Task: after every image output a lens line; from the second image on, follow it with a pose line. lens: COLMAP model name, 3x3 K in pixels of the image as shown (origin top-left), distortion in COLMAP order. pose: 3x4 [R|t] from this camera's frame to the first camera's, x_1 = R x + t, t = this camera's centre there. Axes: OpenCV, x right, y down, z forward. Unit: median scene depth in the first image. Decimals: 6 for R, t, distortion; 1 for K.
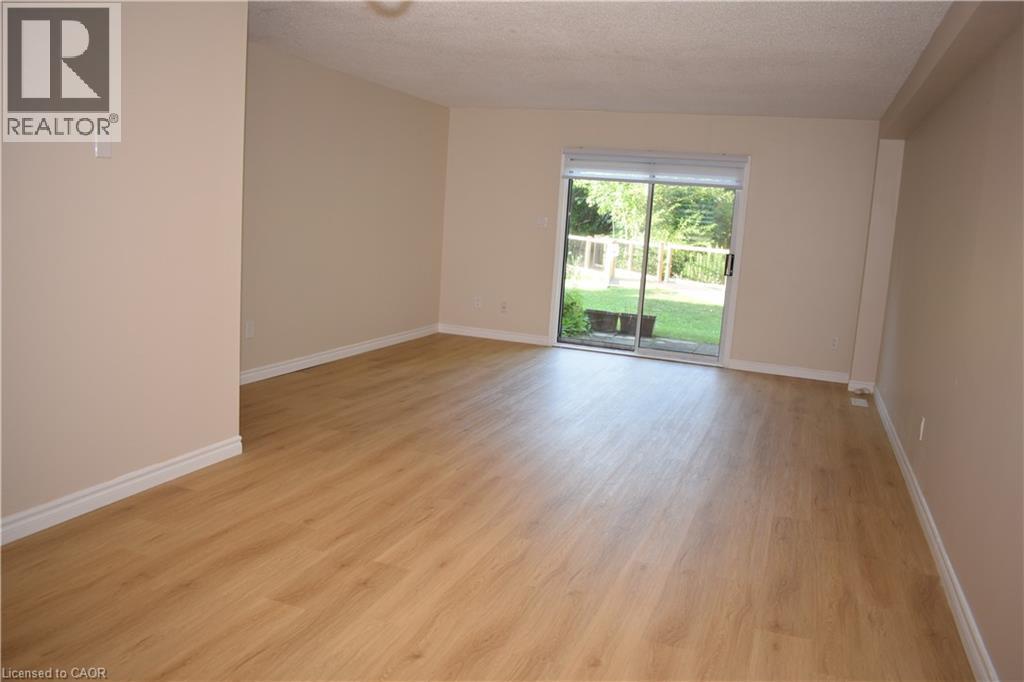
lens RADIAL K [[799.7, 0, 513.4], [0, 799.7, 344.4], [0, 0, 1]] dist [-0.100990, 0.012968]
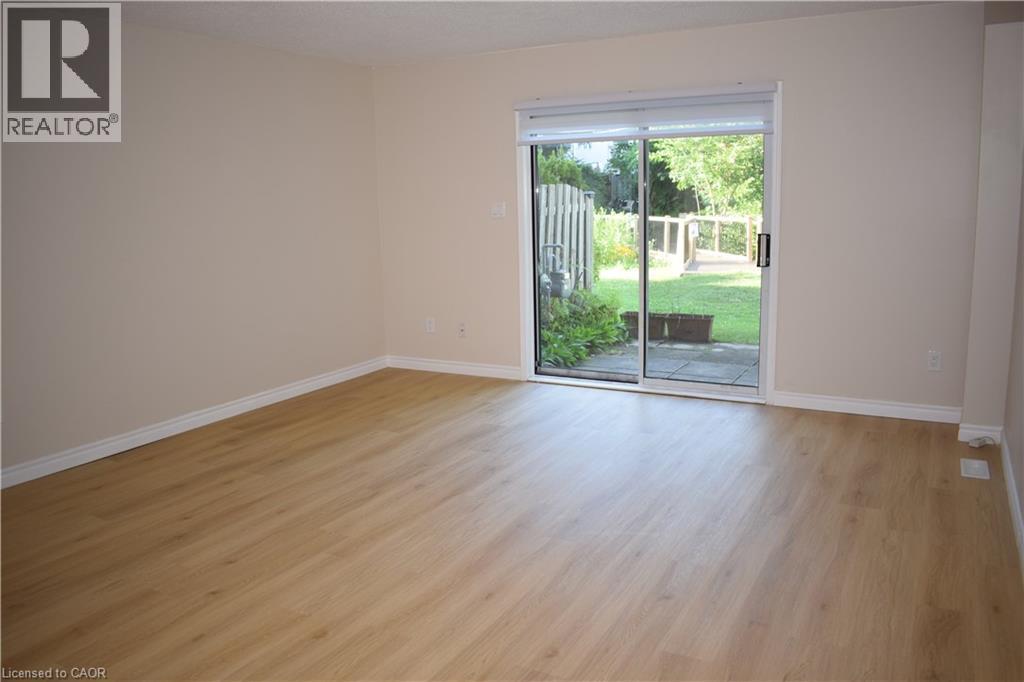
lens RADIAL K [[799.7, 0, 513.4], [0, 799.7, 344.4], [0, 0, 1]] dist [-0.100990, 0.012968]
pose [[0.985249, -0.061660, -0.159630, 0.146879], [0.064094, 0.997892, 0.010140, -0.036798], [0.158668, -0.020222, 0.987125, 0.276715]]
